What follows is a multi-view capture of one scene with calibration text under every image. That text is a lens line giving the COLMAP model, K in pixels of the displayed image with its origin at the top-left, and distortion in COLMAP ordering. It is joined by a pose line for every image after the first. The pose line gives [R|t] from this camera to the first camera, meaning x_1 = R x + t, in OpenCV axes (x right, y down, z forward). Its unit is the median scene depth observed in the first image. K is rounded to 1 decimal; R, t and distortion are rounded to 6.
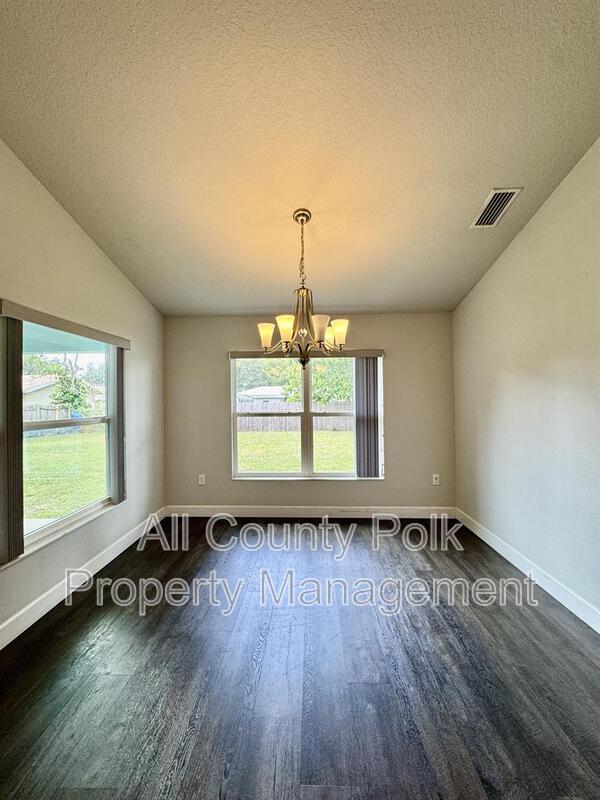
lens RADIAL K [[320.6, 0, 300.0], [0, 320.6, 400.0], [0, 0, 1]] dist [0.000287, -0.000049]
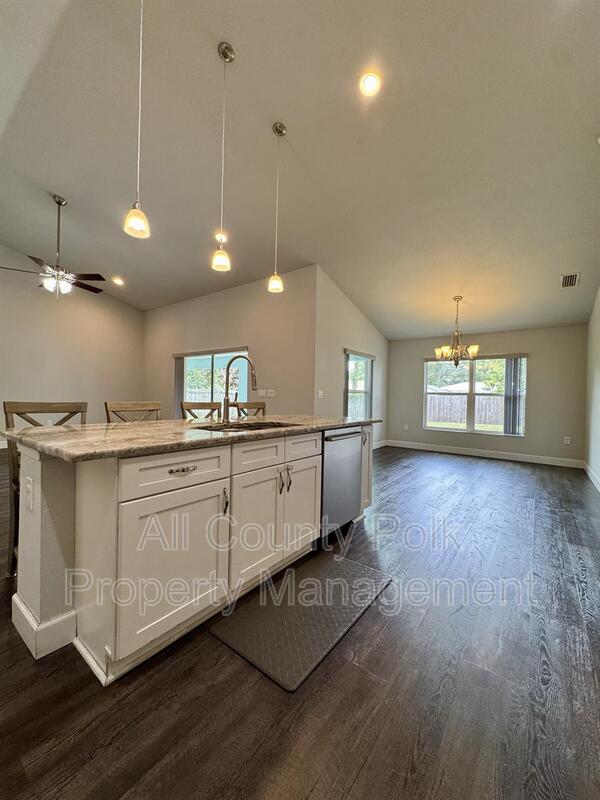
lens RADIAL K [[320.6, 0, 300.0], [0, 320.6, 400.0], [0, 0, 1]] dist [0.000287, -0.000049]
pose [[0.821974, 0.035221, -0.568435, 0.245762], [-0.028508, 0.999379, 0.020700, 0.068255], [0.568811, -0.000809, 0.822468, -0.901971]]
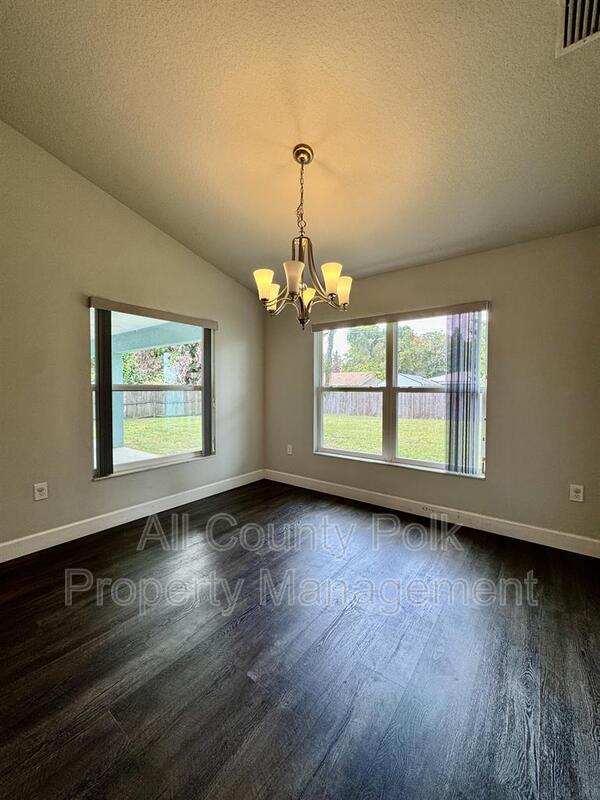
lens RADIAL K [[320.6, 0, 300.0], [0, 320.6, 400.0], [0, 0, 1]] dist [0.000287, -0.000049]
pose [[0.818178, 0.030832, -0.574138, 0.332116], [-0.008593, 0.999105, 0.041407, 0.040848], [0.574901, -0.028945, 0.817711, 0.161887]]
